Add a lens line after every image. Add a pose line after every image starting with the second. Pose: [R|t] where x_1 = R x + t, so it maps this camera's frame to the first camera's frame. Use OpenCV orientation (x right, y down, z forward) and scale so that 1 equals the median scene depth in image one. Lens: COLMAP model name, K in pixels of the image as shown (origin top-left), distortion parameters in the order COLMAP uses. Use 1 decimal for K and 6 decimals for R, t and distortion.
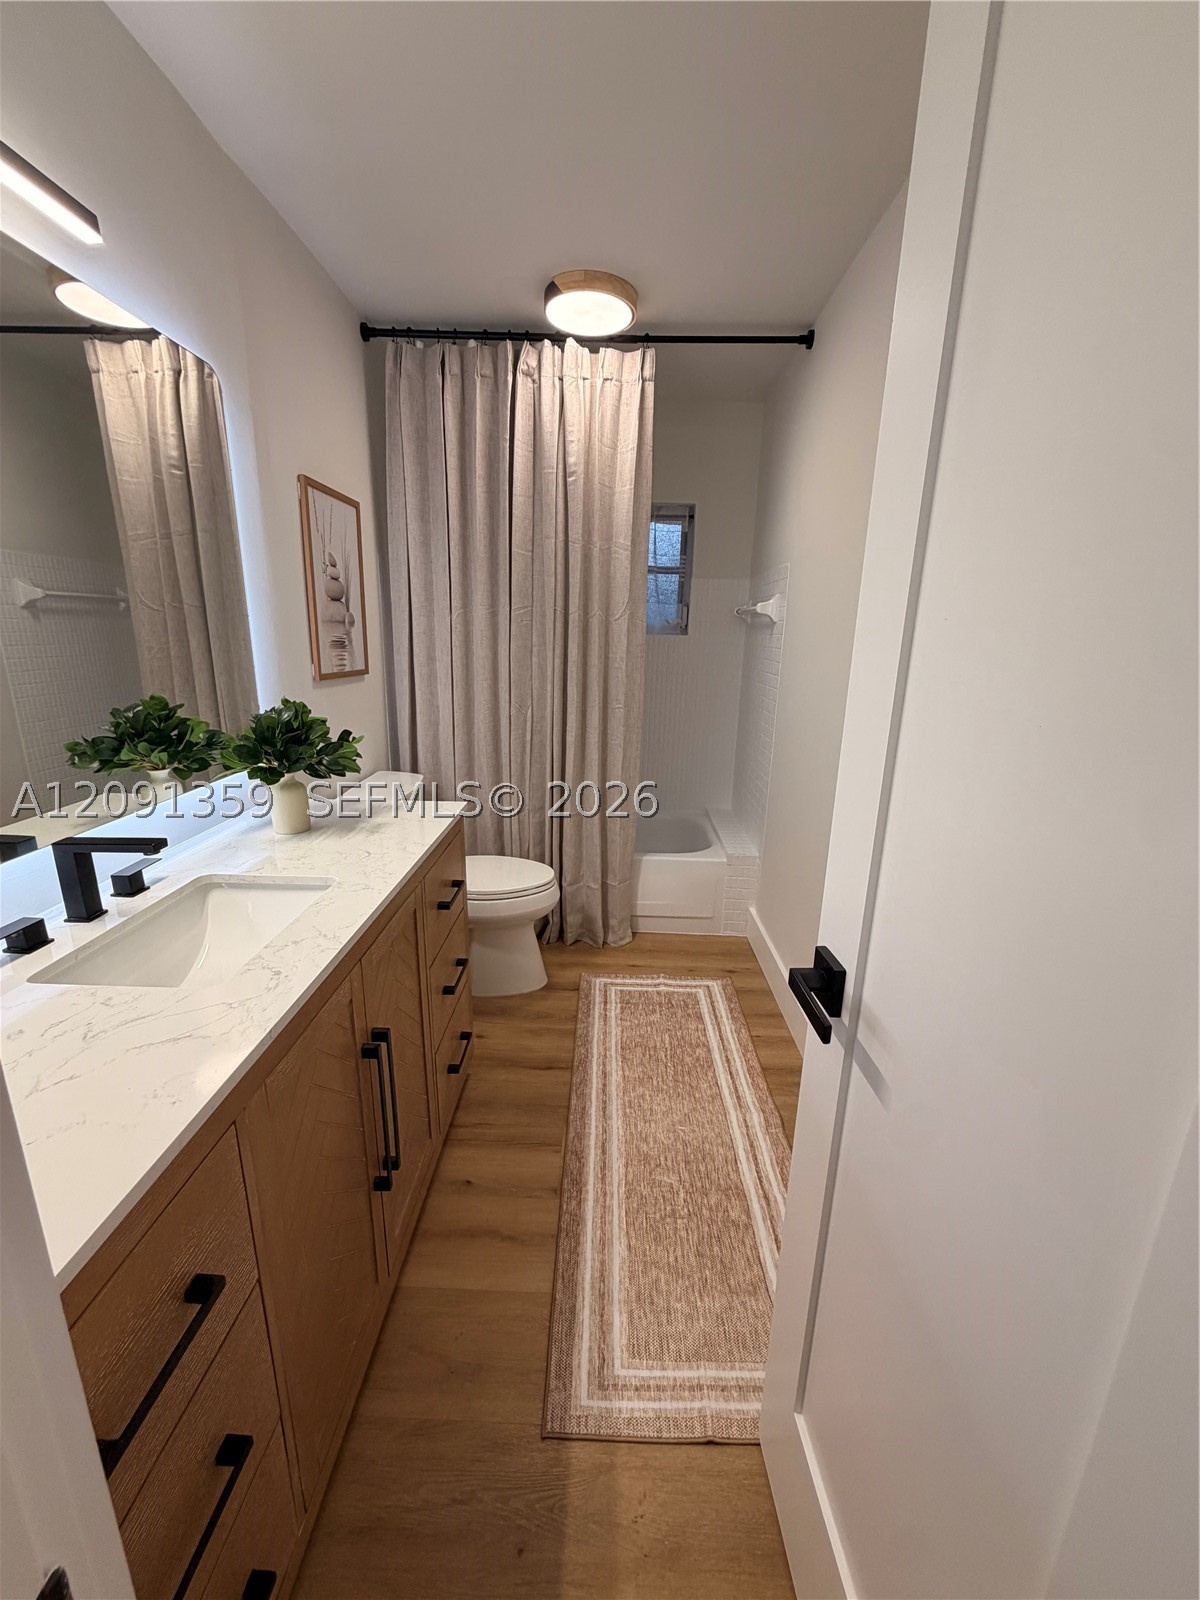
lens RADIAL K [[647.3, 0, 600.0], [0, 647.3, 800.0], [0, 0, 1]] dist [0.001066, 0.000091]
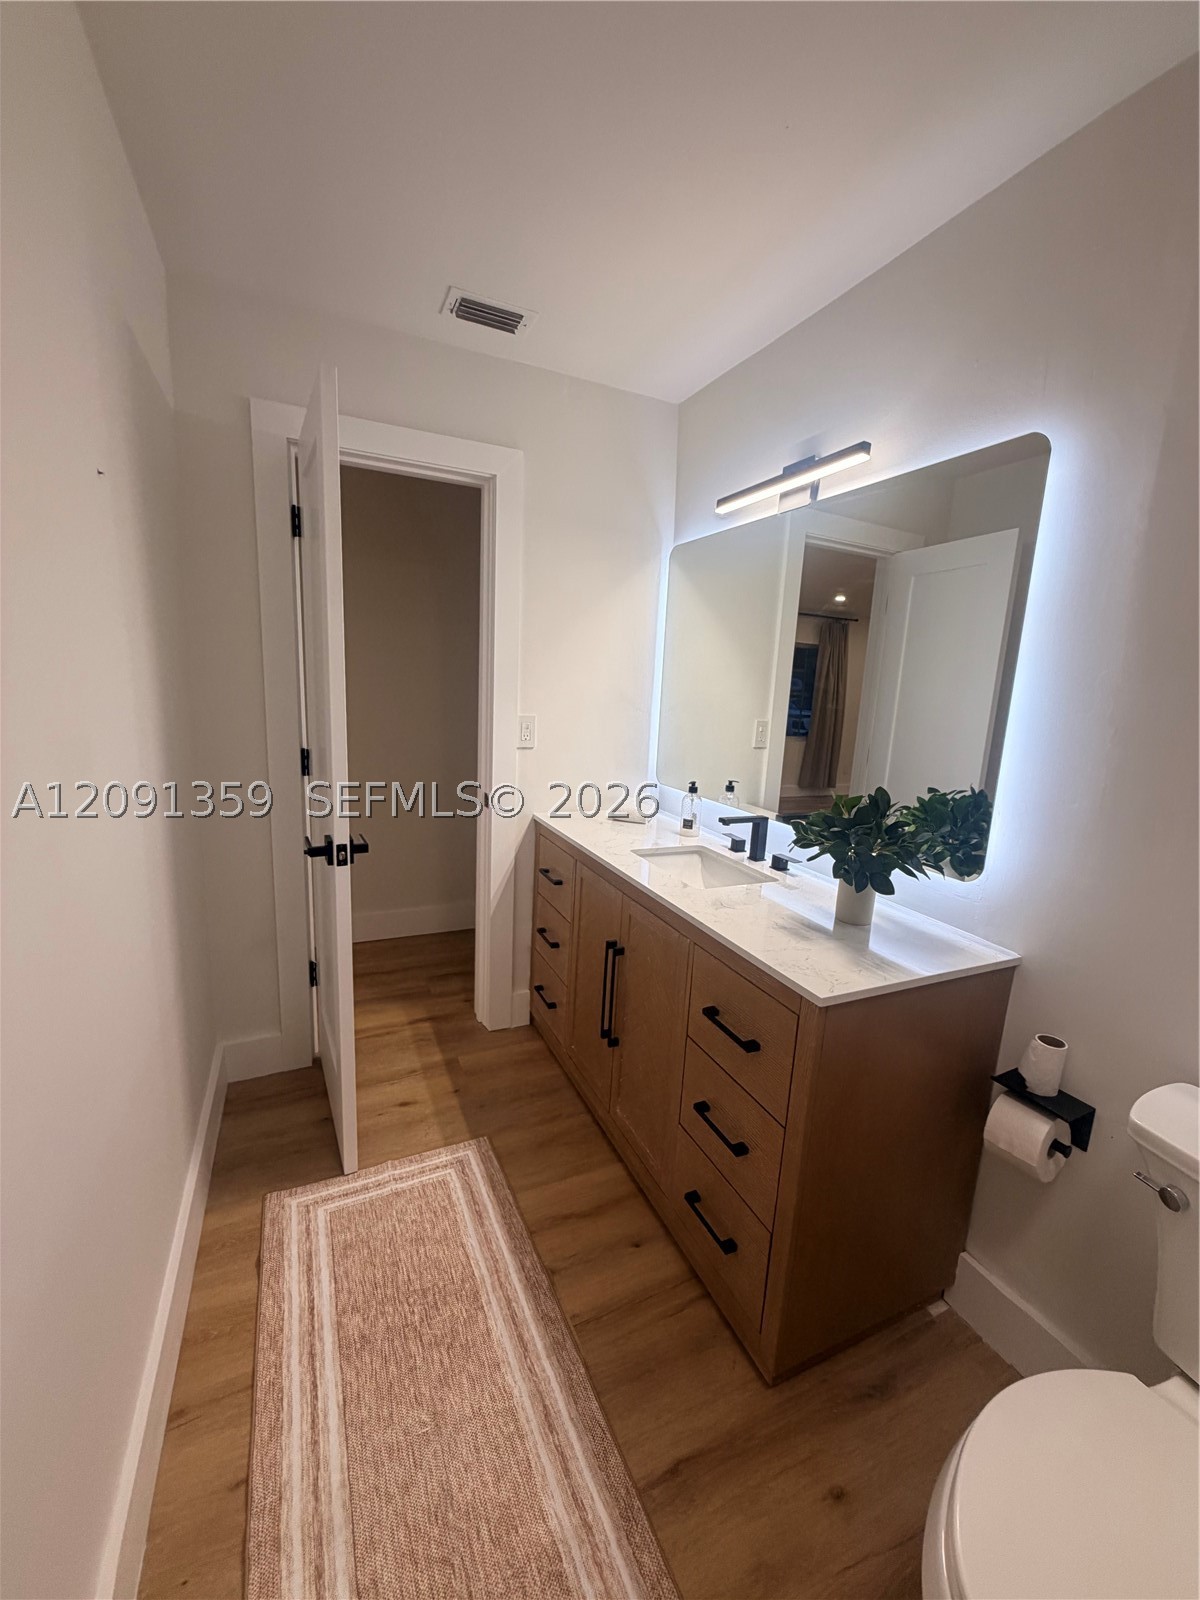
lens RADIAL K [[647.3, 0, 600.0], [0, 647.3, 800.0], [0, 0, 1]] dist [0.001066, 0.000091]
pose [[-0.897178, 0.016894, -0.441345, 0.286608], [-0.179053, 0.899557, 0.398418, -0.430263], [0.403746, 0.436476, -0.804038, 1.536382]]
